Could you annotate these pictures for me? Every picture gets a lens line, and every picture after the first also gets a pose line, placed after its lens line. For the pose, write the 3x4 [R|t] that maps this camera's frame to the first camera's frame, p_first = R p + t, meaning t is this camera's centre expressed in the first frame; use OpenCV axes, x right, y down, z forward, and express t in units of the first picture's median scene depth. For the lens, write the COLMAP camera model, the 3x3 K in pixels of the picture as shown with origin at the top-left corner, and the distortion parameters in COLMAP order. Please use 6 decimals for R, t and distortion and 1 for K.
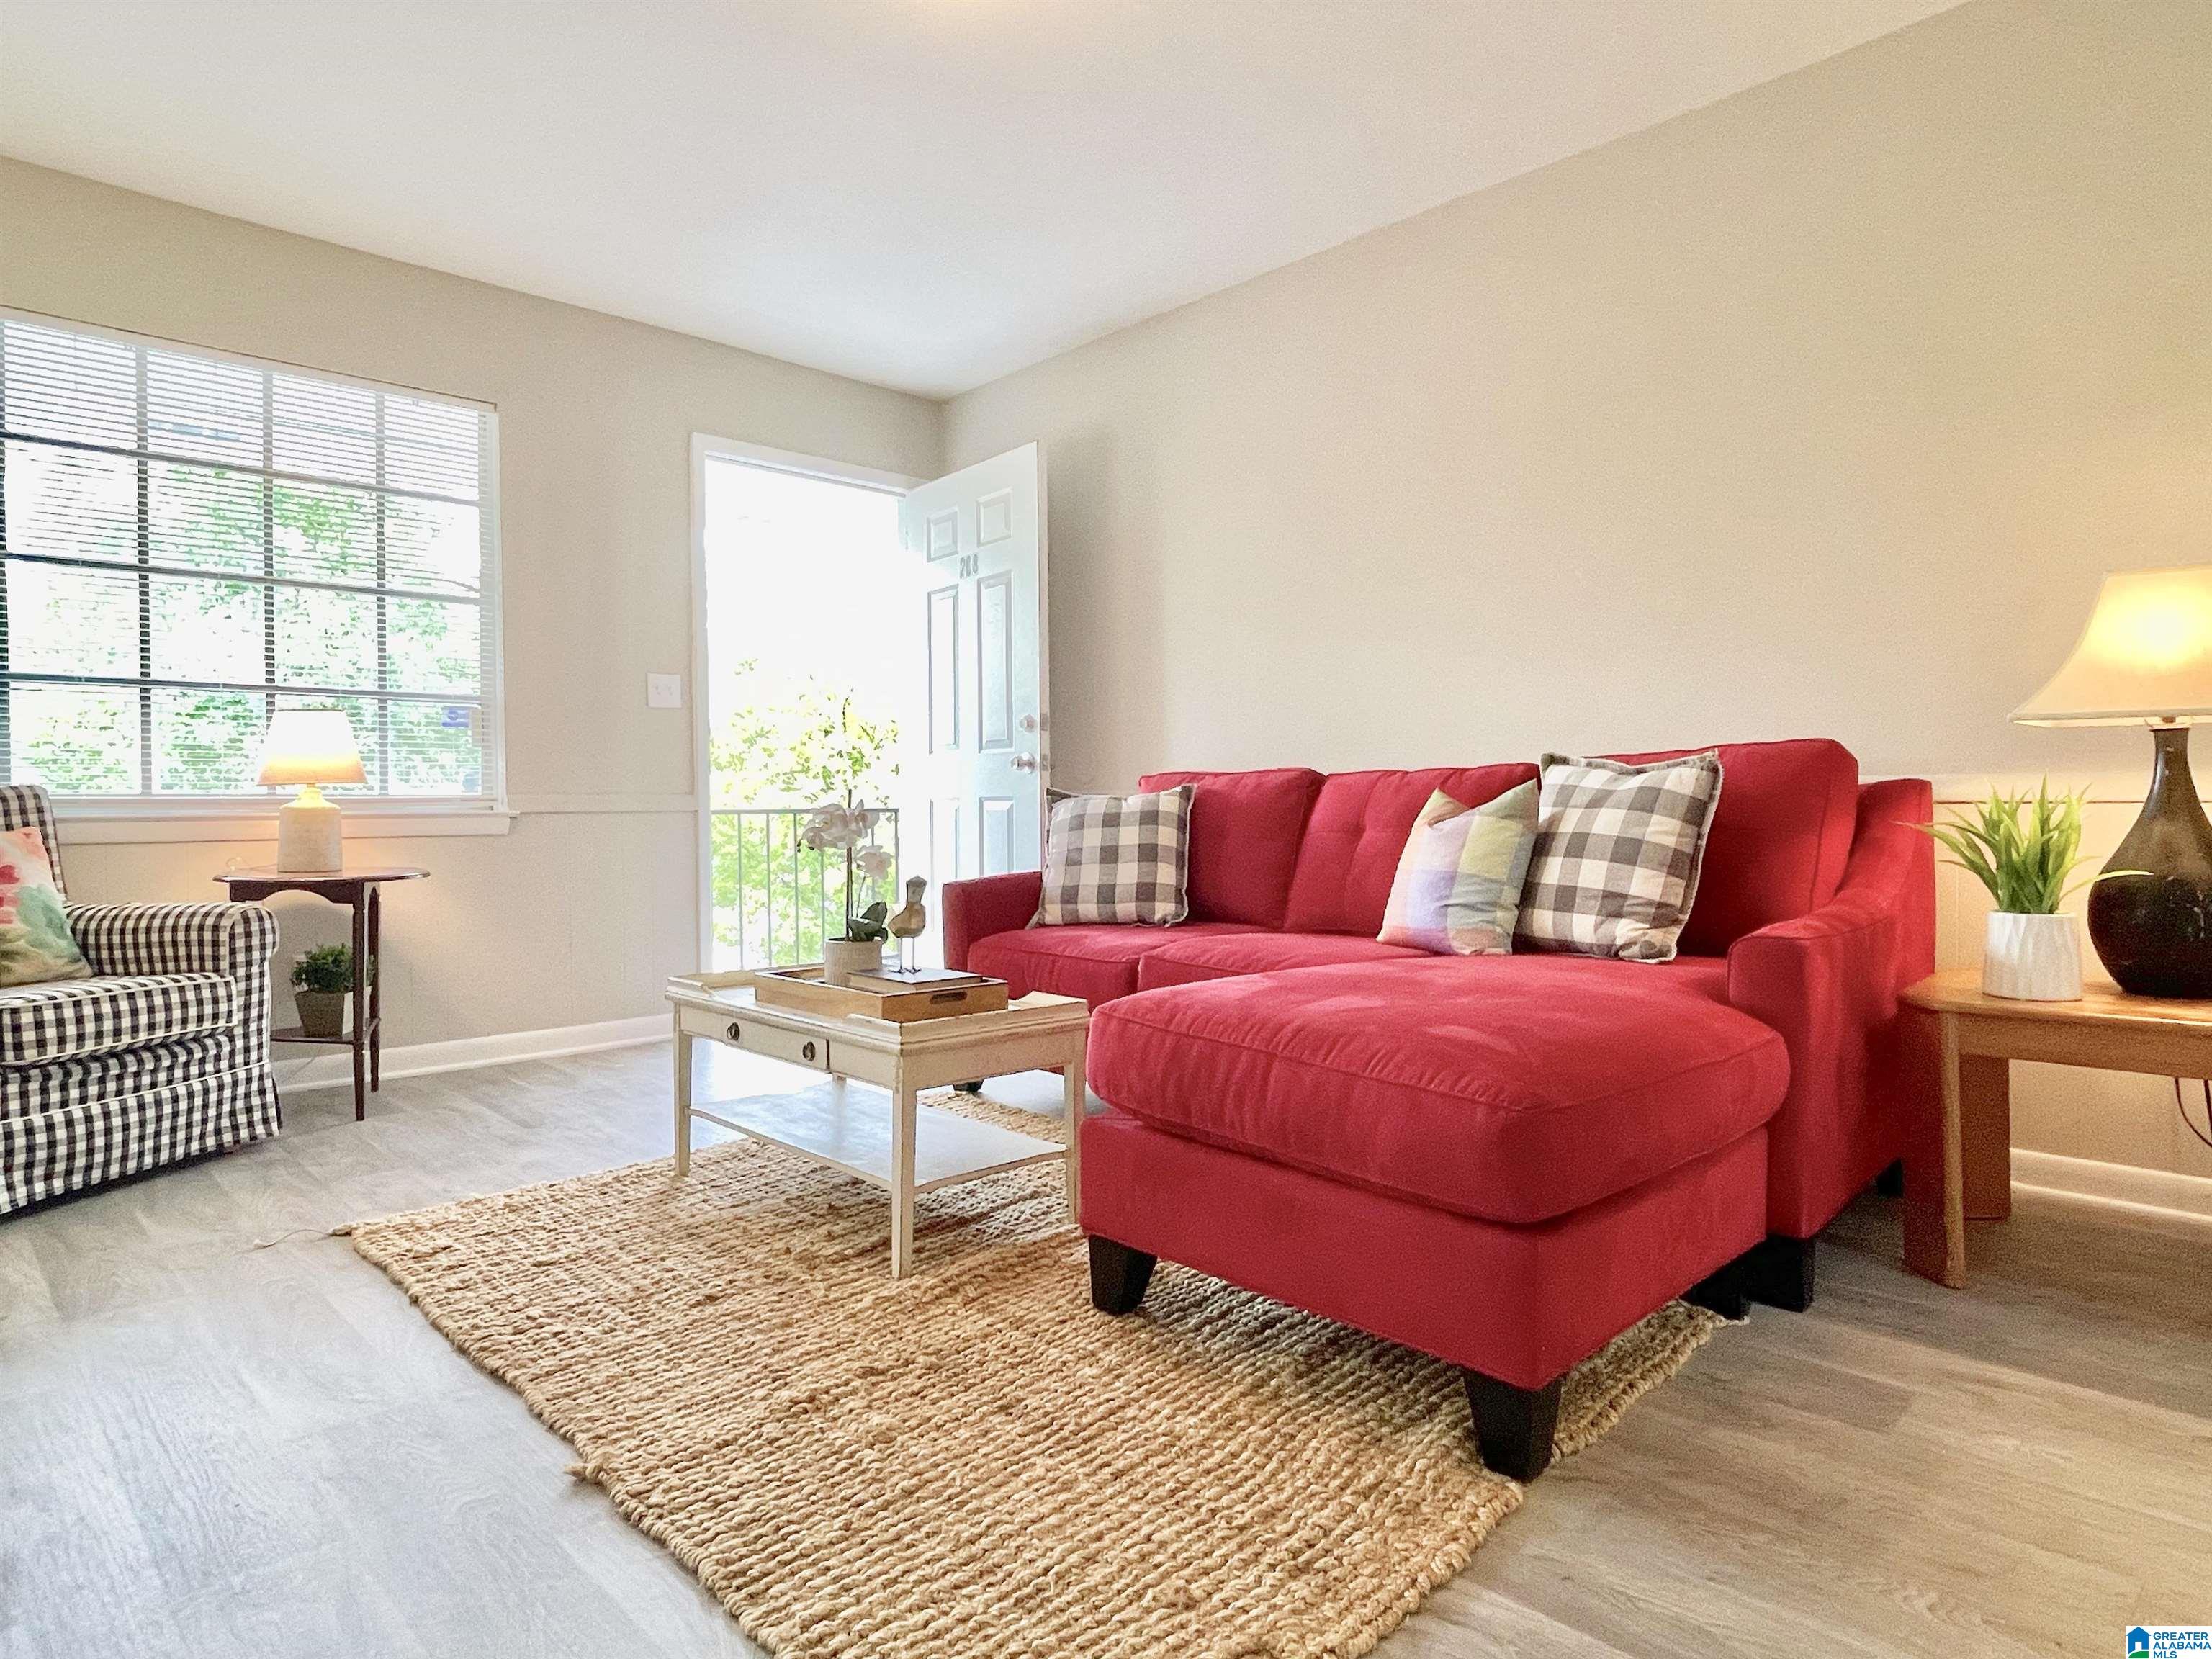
lens RADIAL K [[1254.0, 0, 1106.0], [0, 1254.0, 829.5], [0, 0, 1]] dist [-0.007516, -0.002502]
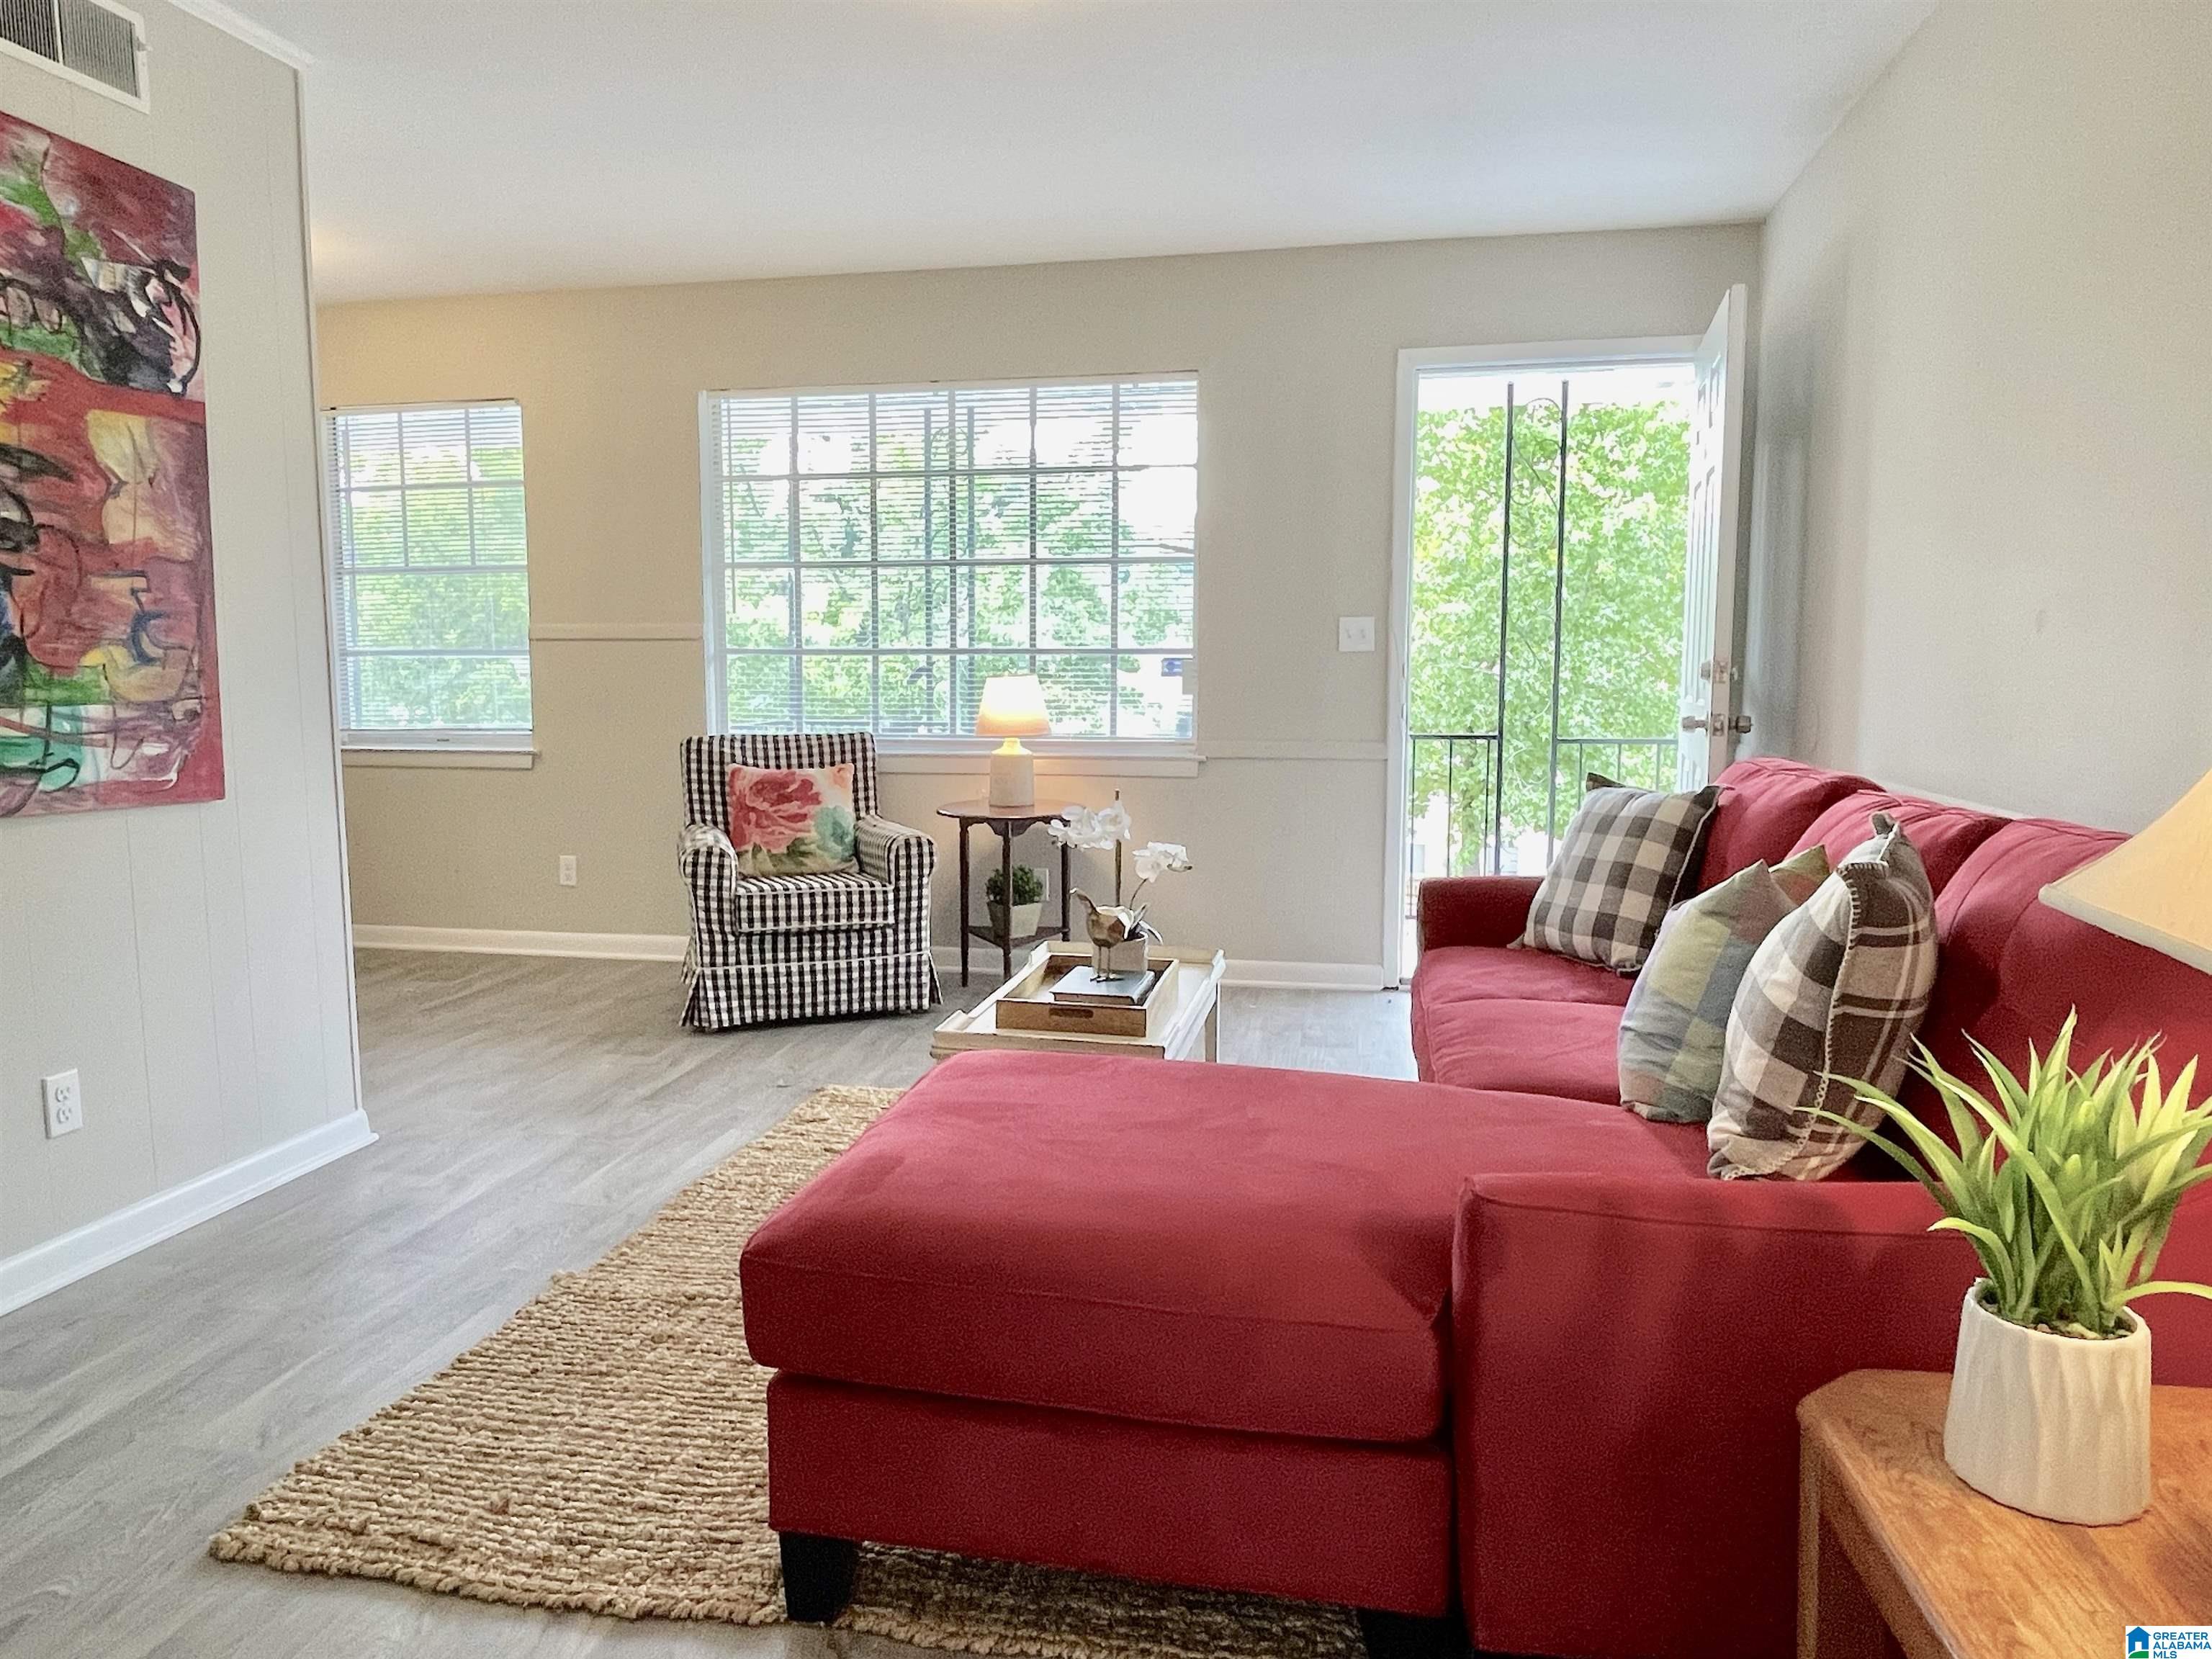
lens RADIAL K [[1449.9, 0, 1104.9], [0, 1449.9, 794.8], [0, 0, 1]] dist [0.000030, -0.002303]
pose [[0.577364, 0.083359, -0.812221, 0.697576], [-0.021007, 0.995962, 0.087284, -0.122912], [0.816217, -0.033332, 0.576784, 0.284482]]
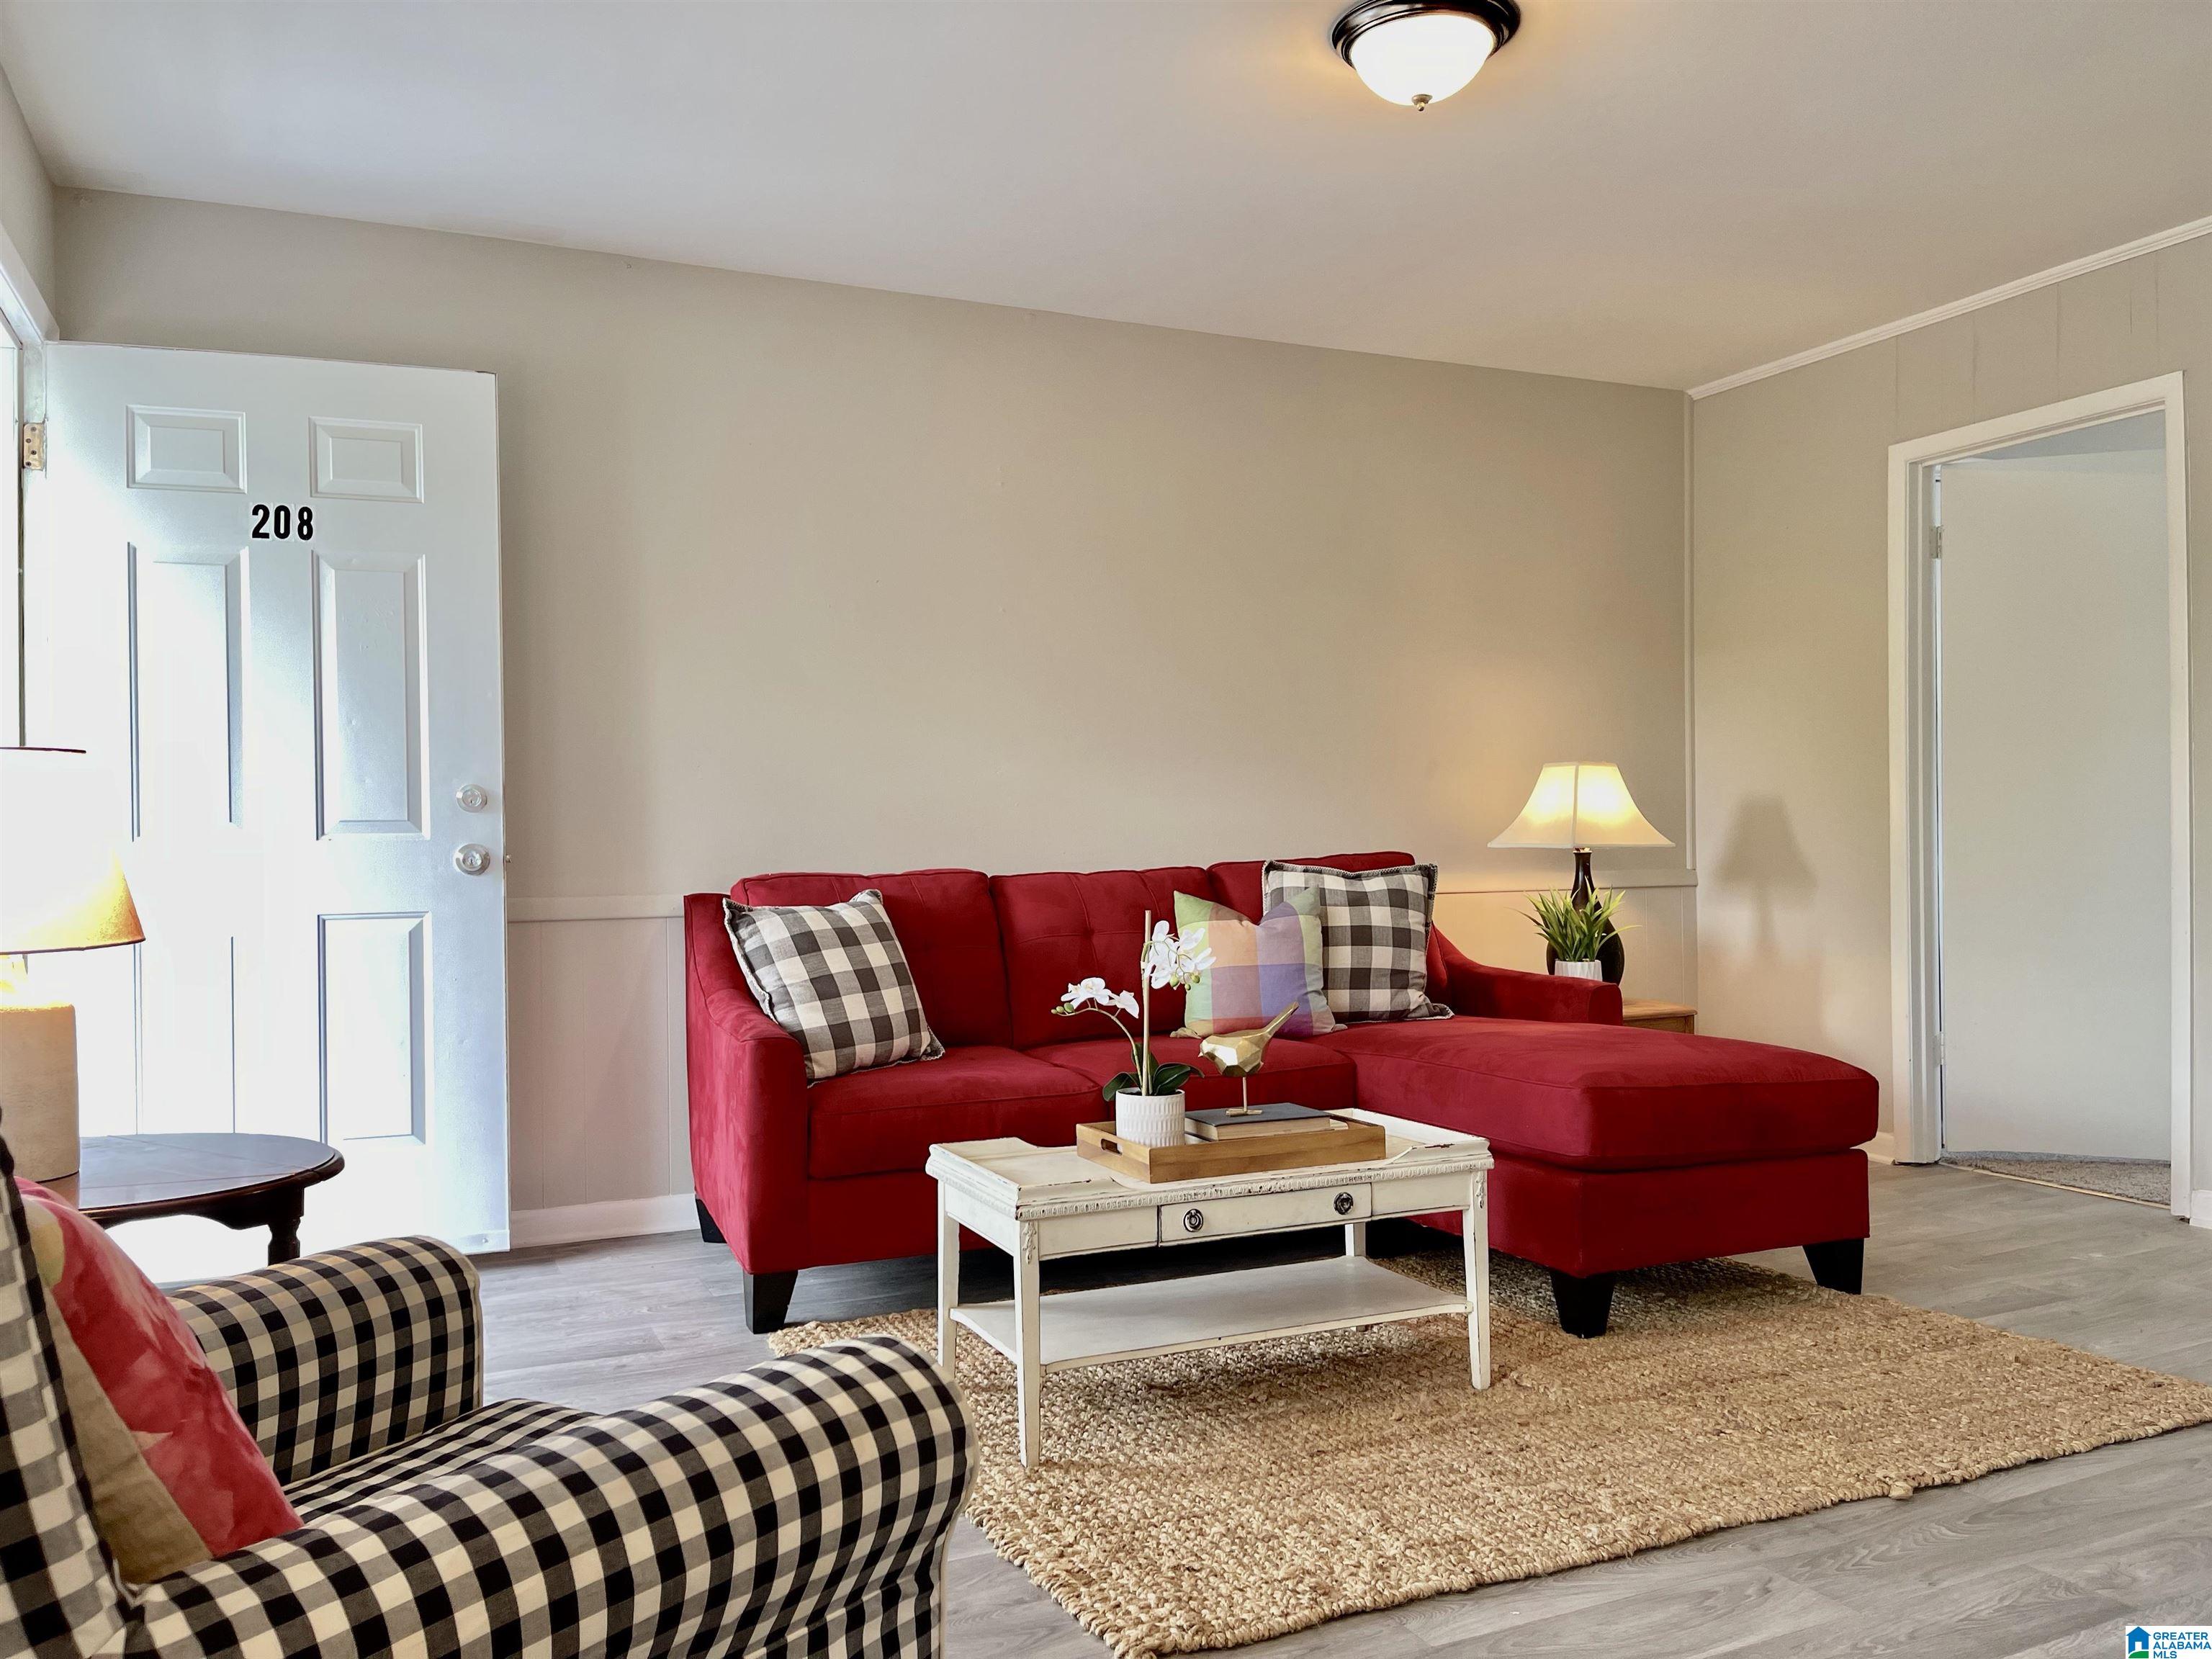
lens RADIAL K [[1670.9, 0, 1106.0], [0, 1670.9, 829.5], [0, 0, 1]] dist [0.072325, 0.000898]
pose [[0.326333, 0.005541, 0.945239, -1.196588], [0.029456, 0.999438, -0.016028, -0.068998], [-0.944796, 0.033073, 0.325986, 0.616071]]
